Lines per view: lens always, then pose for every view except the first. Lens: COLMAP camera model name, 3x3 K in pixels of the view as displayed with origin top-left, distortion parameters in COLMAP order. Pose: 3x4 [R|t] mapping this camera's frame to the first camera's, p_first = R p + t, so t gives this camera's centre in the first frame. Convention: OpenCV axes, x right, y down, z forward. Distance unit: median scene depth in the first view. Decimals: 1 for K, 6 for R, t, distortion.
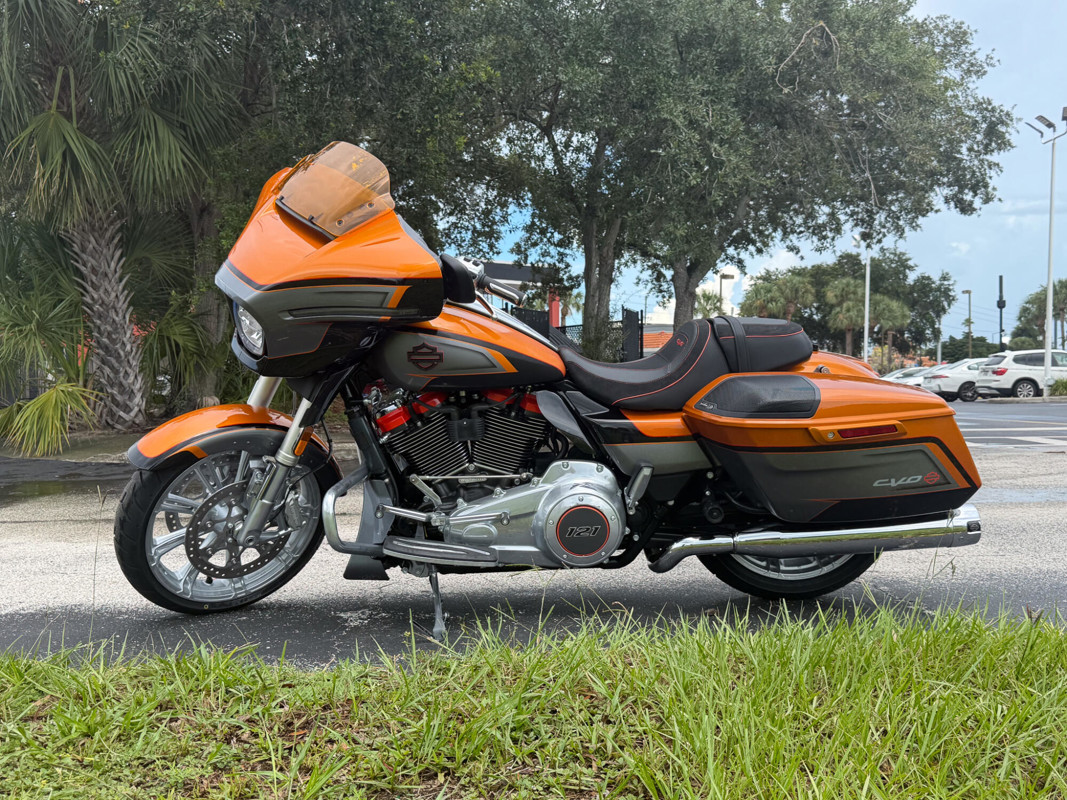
lens RADIAL K [[1088.8, 0, 533.5], [0, 1088.8, 400.0], [0, 0, 1]] dist [0.099674, -0.202105]
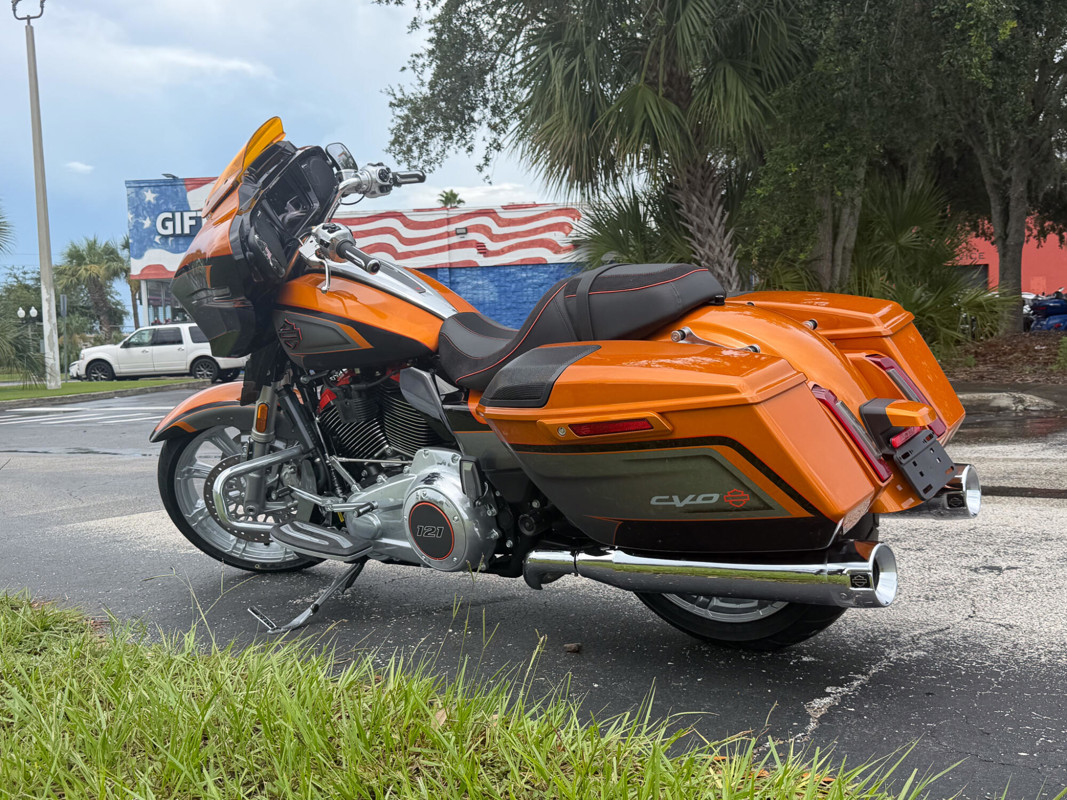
lens RADIAL K [[1088.8, 0, 533.5], [0, 1088.8, 400.0], [0, 0, 1]] dist [0.099674, -0.202105]
pose [[0.730755, 0.009669, -0.682572, 0.198469], [0.028985, 0.998558, 0.045177, -0.005763], [0.682024, -0.052797, 0.729421, 0.122218]]
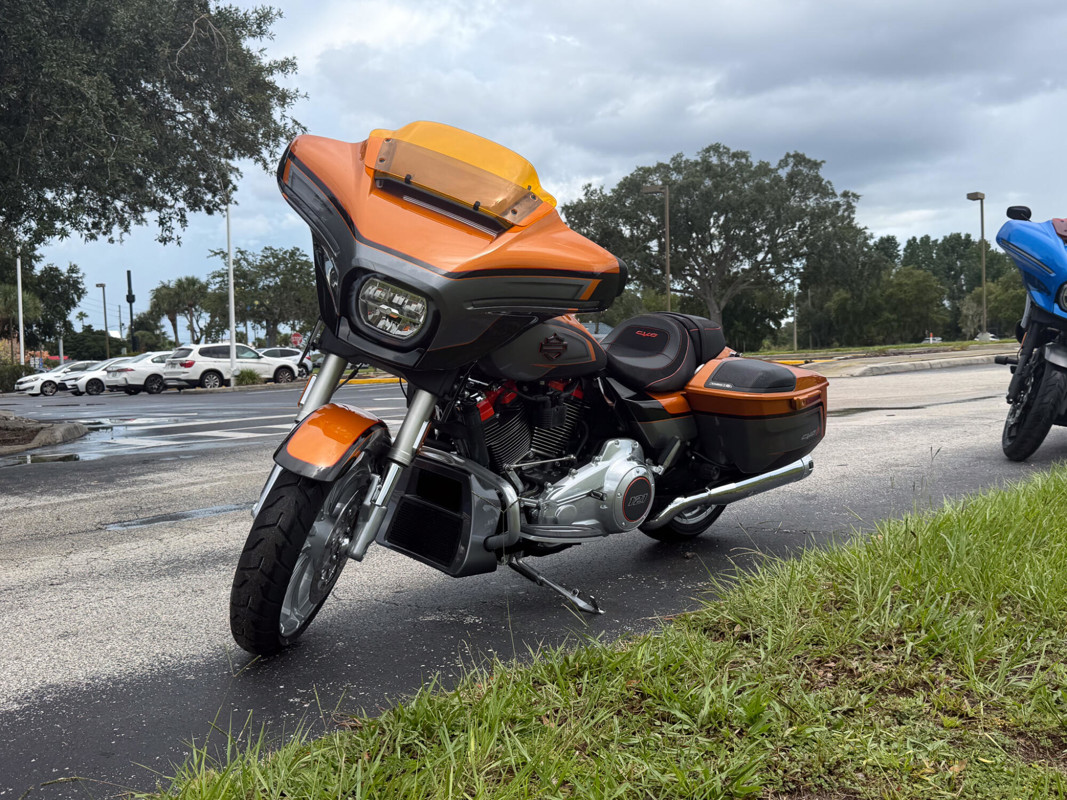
lens RADIAL K [[1084.2, 0, 533.5], [0, 1084.2, 400.0], [0, 0, 1]] dist [0.087759, -0.005178]
pose [[0.710564, -0.042334, 0.702358, -0.232431], [0.038275, 0.999036, 0.021494, -0.003492], [-0.702591, 0.011609, 0.711499, 0.077941]]
